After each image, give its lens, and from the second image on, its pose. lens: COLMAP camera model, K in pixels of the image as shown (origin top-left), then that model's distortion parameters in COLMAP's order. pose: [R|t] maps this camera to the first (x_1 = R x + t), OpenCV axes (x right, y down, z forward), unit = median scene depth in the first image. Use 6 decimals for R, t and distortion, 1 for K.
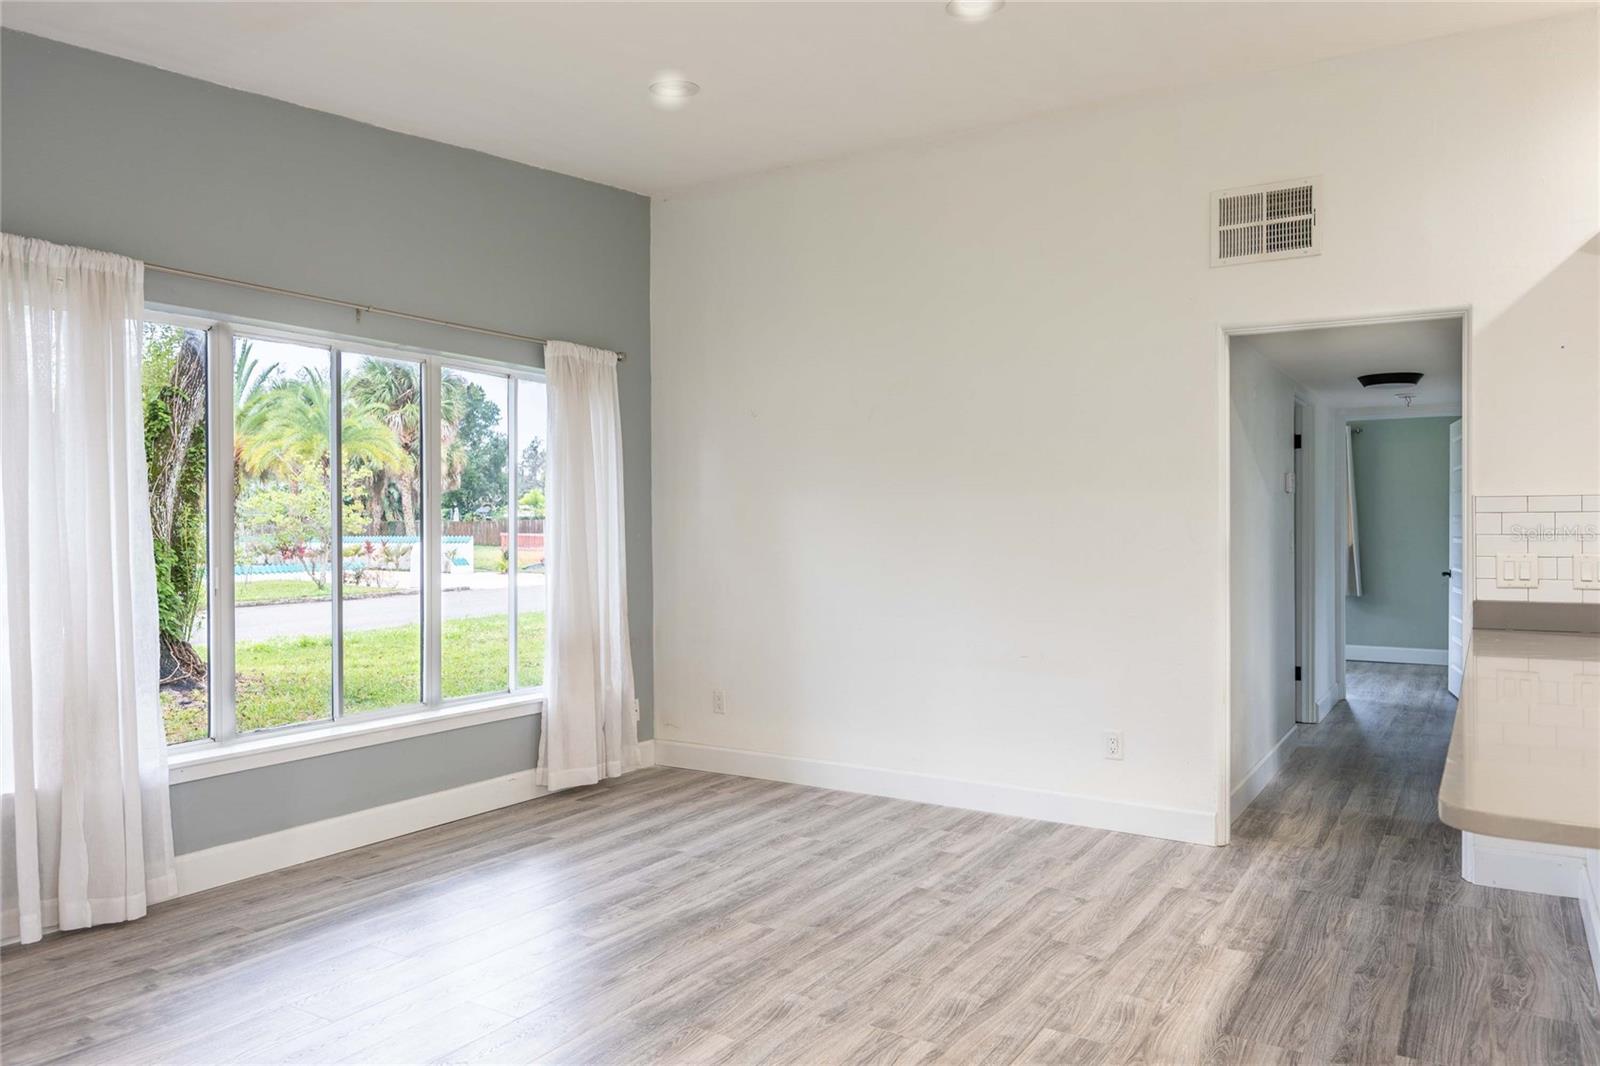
lens RADIAL K [[1092.6, 0, 799.4], [0, 1092.6, 534.4], [0, 0, 1]] dist [0.000147, 0.000048]
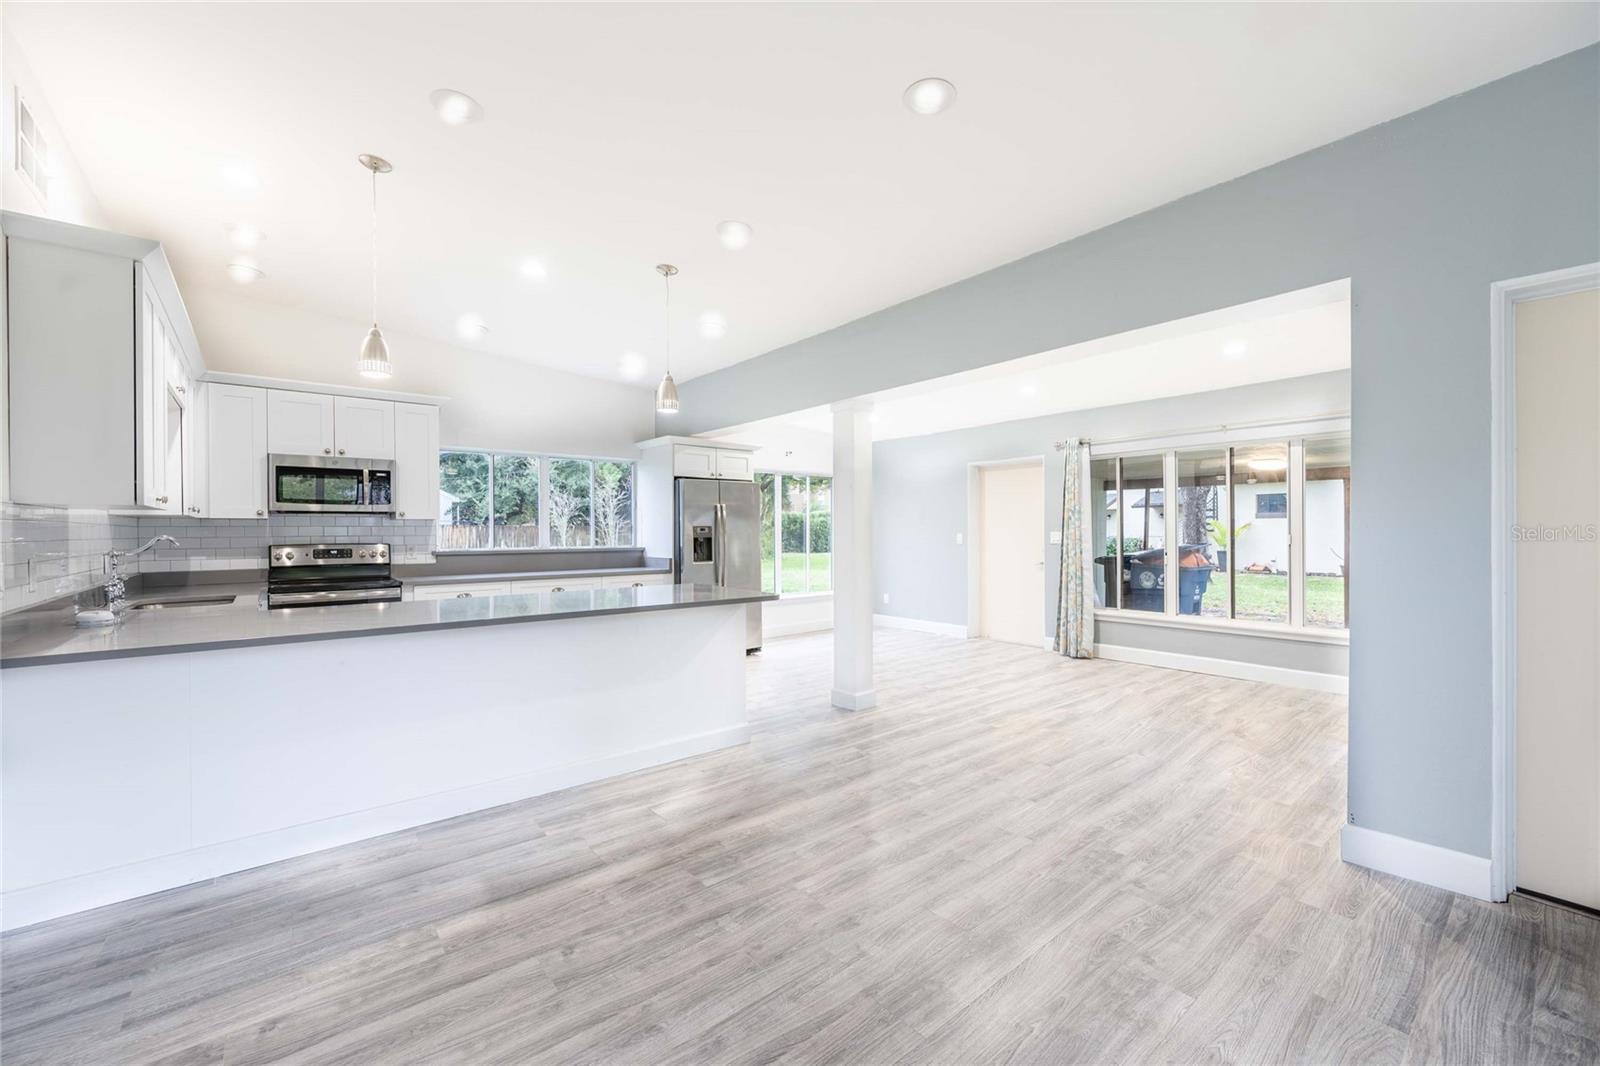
lens RADIAL K [[648.0, 0, 800.9], [0, 648.0, 533.5], [0, 0, 1]] dist [0.000177, 0.000018]
pose [[-0.950655, 0.005578, 0.310200, -0.137707], [0.007557, 0.999958, 0.005178, -0.006037], [-0.310158, 0.007267, -0.950657, 1.588573]]
